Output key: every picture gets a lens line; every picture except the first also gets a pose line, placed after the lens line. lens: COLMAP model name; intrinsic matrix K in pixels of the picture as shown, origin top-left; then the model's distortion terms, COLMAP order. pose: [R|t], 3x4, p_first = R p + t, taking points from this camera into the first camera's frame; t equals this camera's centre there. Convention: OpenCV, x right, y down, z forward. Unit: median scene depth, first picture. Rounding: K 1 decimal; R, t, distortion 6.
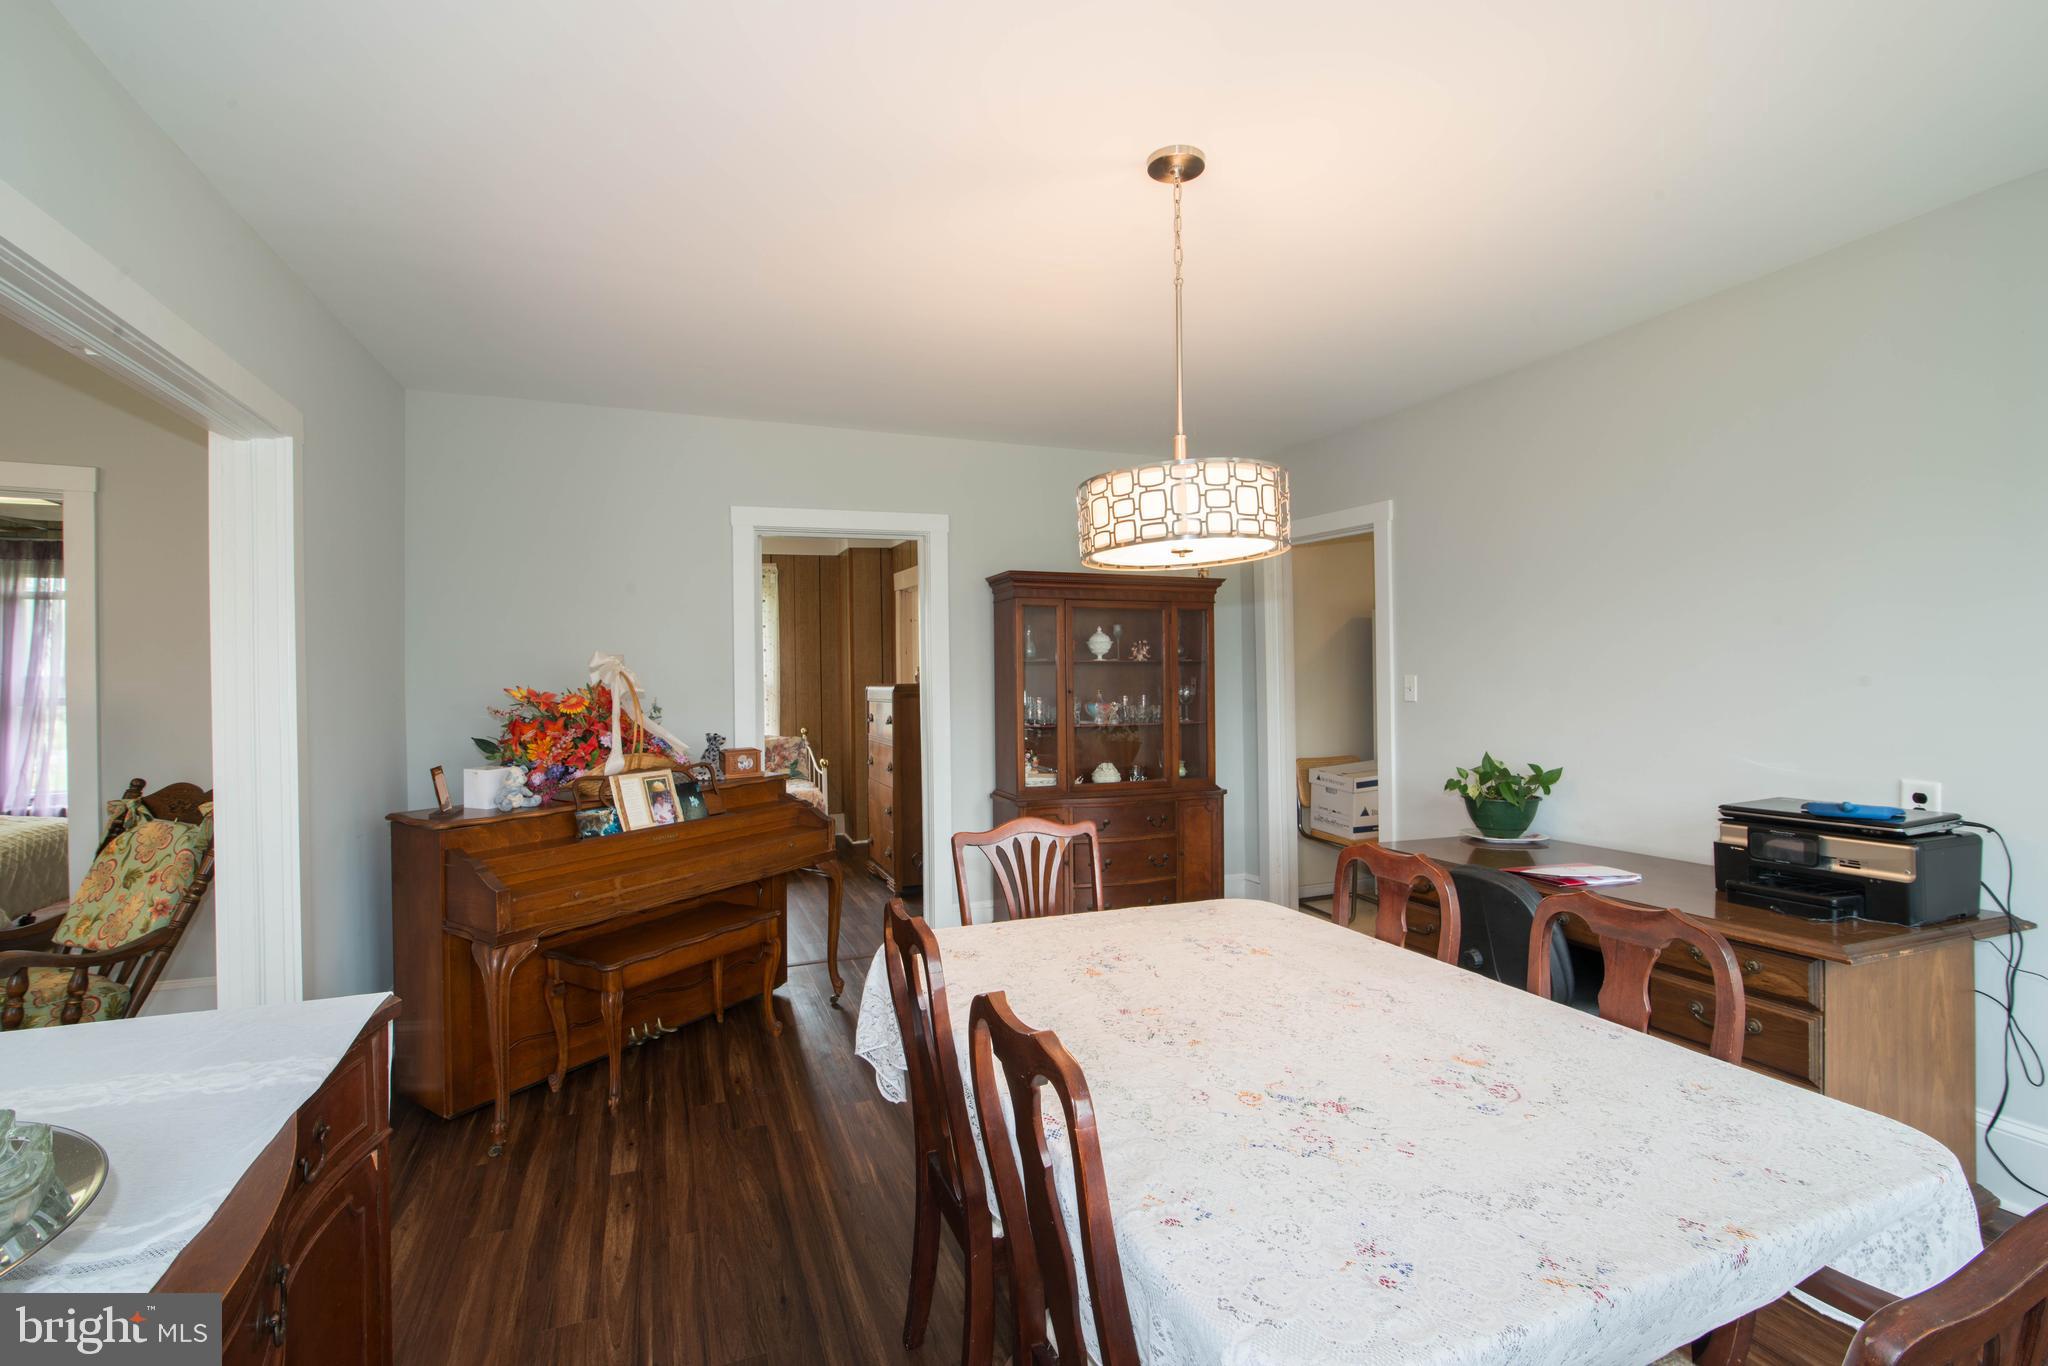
lens RADIAL K [[934.0, 0, 1029.9], [0, 934.0, 676.8], [0, 0, 1]] dist [-0.018015, 0.001030]
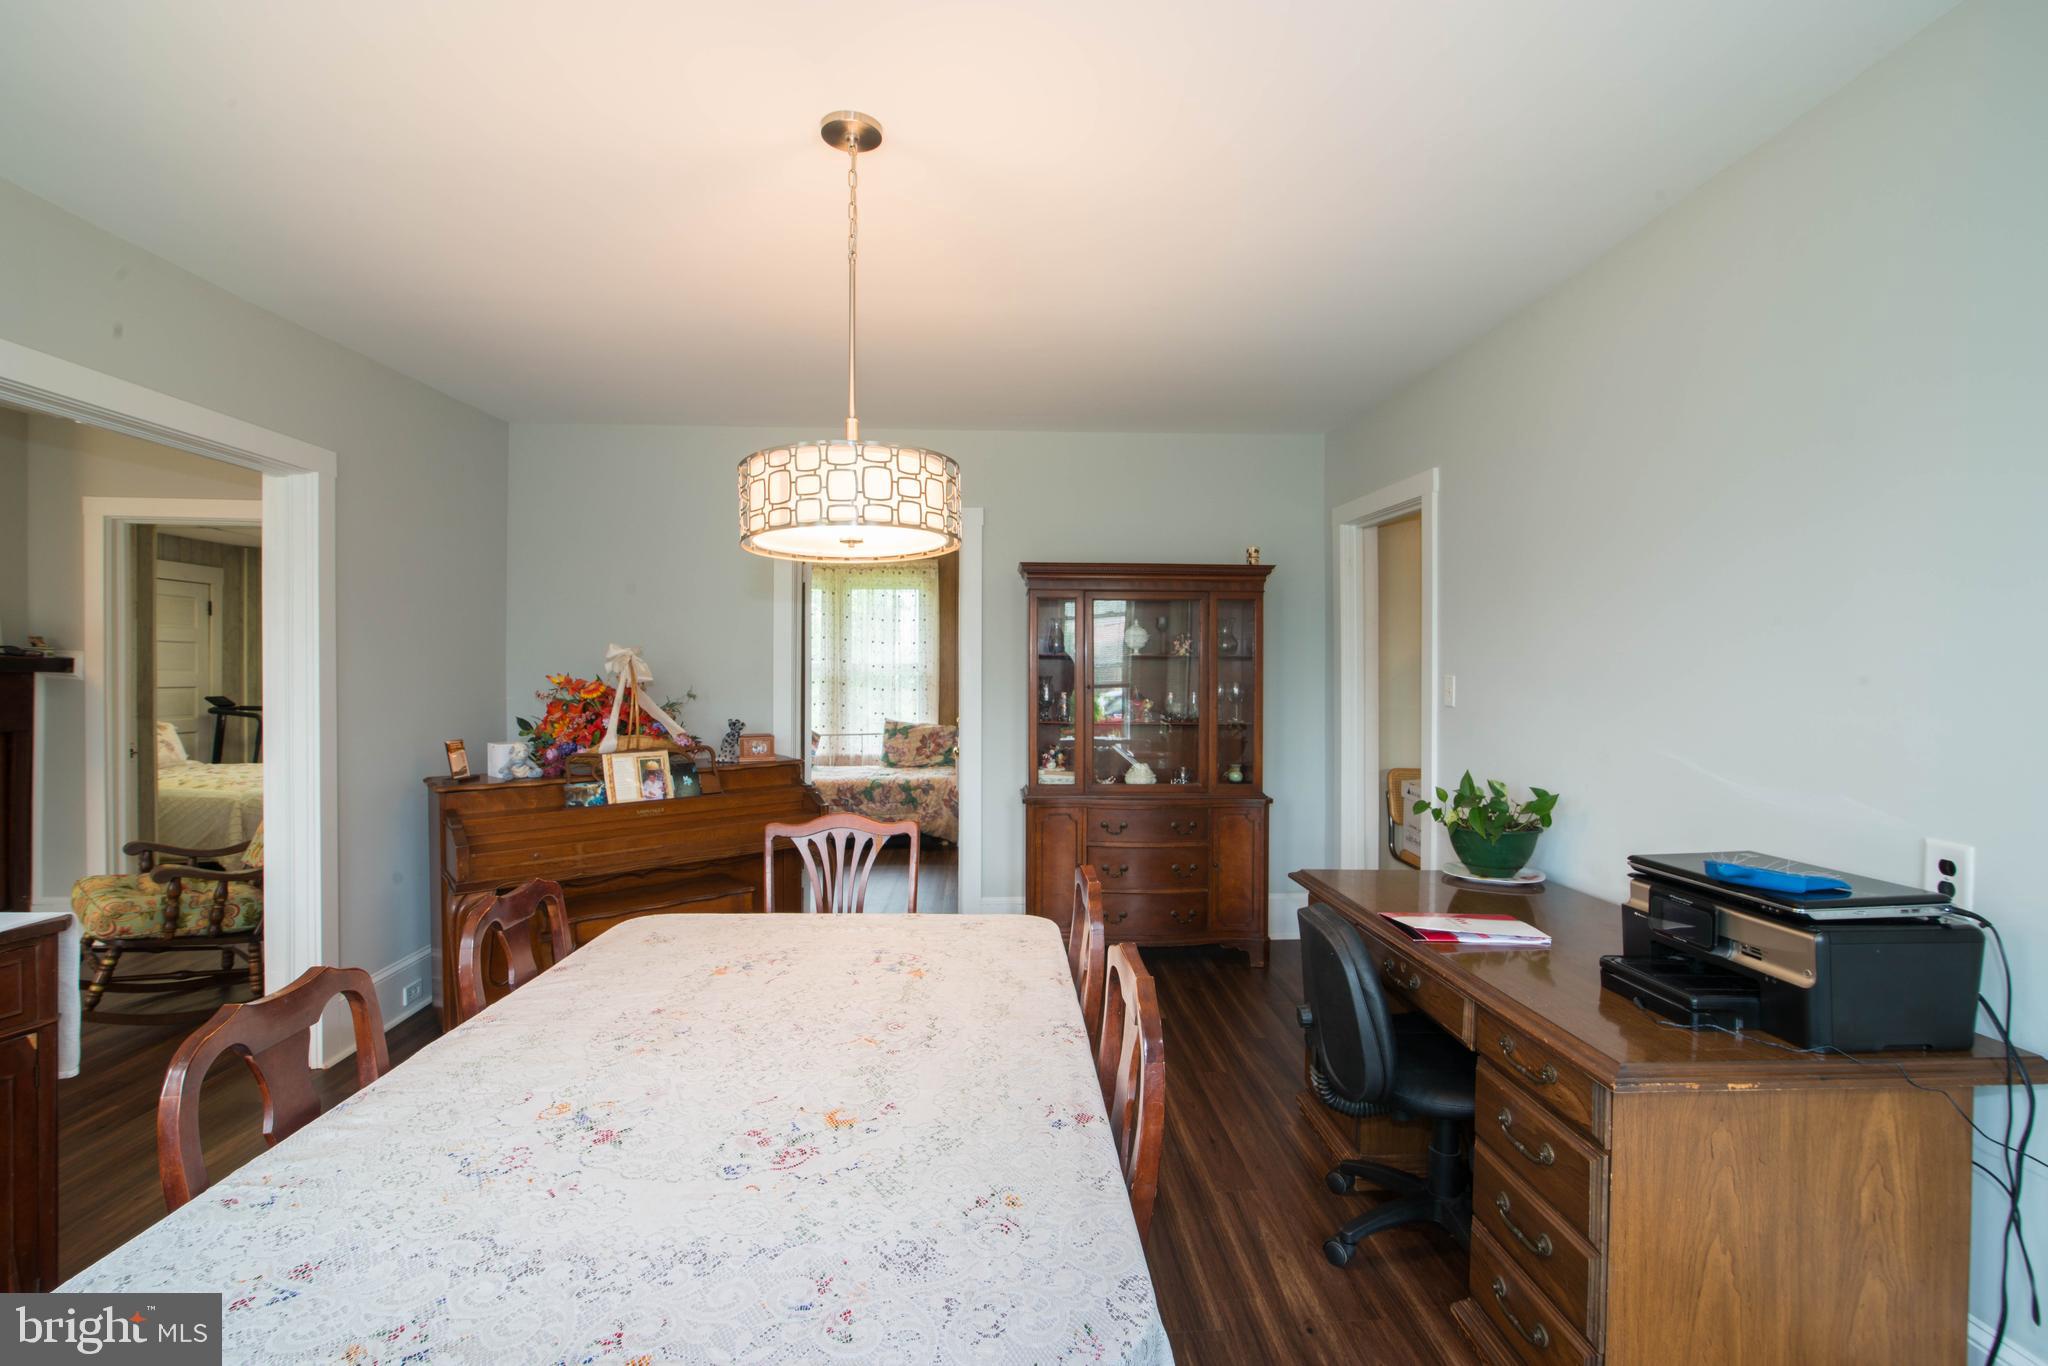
lens RADIAL K [[934.0, 0, 1036.1], [0, 934.0, 674.7], [0, 0, 1]] dist [-0.018015, 0.001030]
pose [[0.944584, 0.014350, -0.327956, 0.527757], [-0.012193, 0.999888, 0.008632, -0.007607], [0.328044, -0.004155, 0.944653, 0.133736]]
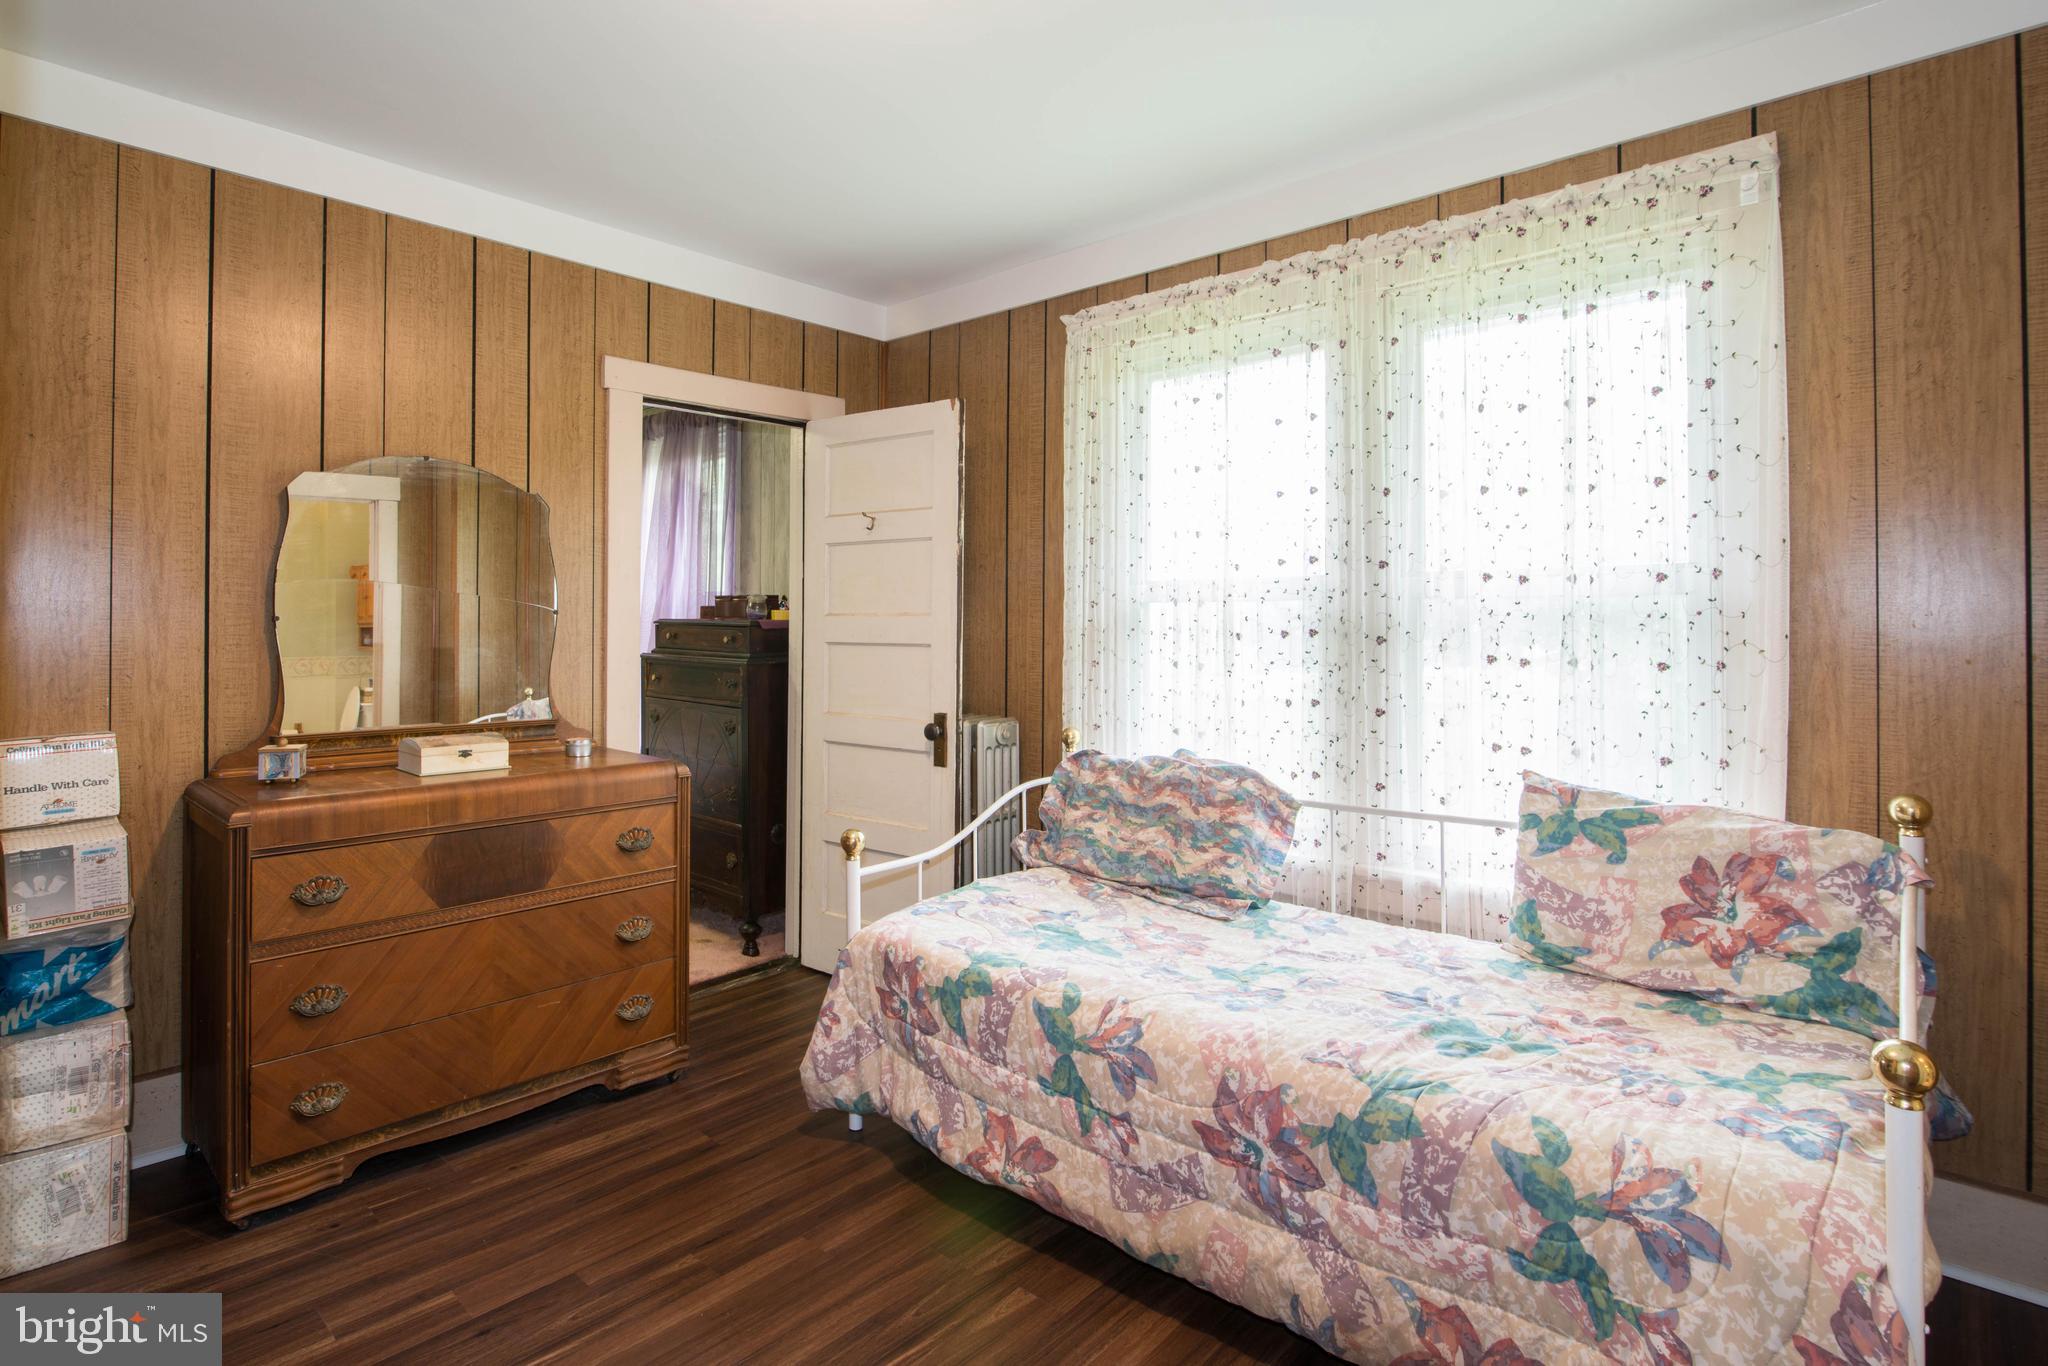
lens RADIAL K [[1025.9, 0, 963.6], [0, 1025.9, 619.6], [0, 0, 1]] dist [-0.001605, -0.000199]
pose [[0.418594, 0.004294, -0.908163, -0.331890], [-0.004601, 0.999986, 0.002608, 0.035604], [0.908162, 0.003086, 0.418608, 2.033664]]
